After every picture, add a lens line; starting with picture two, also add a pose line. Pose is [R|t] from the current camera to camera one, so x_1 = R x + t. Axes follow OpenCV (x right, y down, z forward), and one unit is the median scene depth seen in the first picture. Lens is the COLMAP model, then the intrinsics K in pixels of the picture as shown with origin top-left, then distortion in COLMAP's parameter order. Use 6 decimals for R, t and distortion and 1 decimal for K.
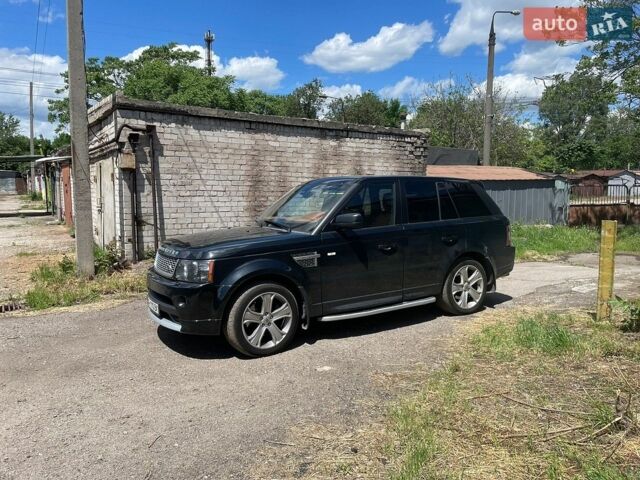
lens RADIAL K [[490.4, 0, 320.0], [0, 490.4, 240.0], [0, 0, 1]] dist [0.096055, -0.125381]
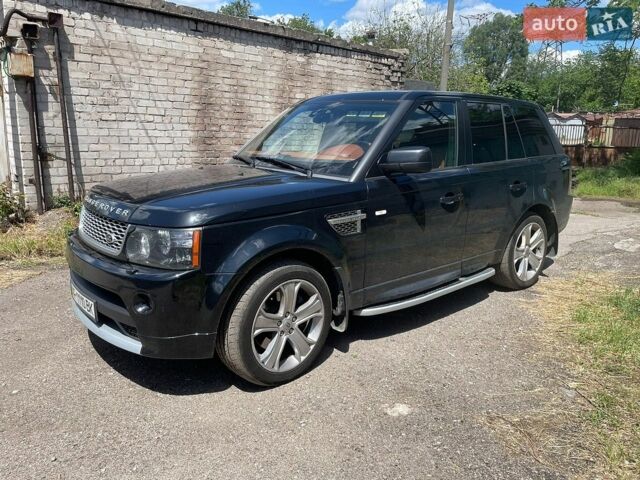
lens RADIAL K [[490.4, 0, 320.0], [0, 490.4, 240.0], [0, 0, 1]] dist [0.096055, -0.125381]
pose [[0.987753, -0.009495, 0.155738, -0.089185], [-0.009818, 0.992386, 0.122773, -0.007880], [-0.155718, -0.122798, 0.980139, 0.229695]]
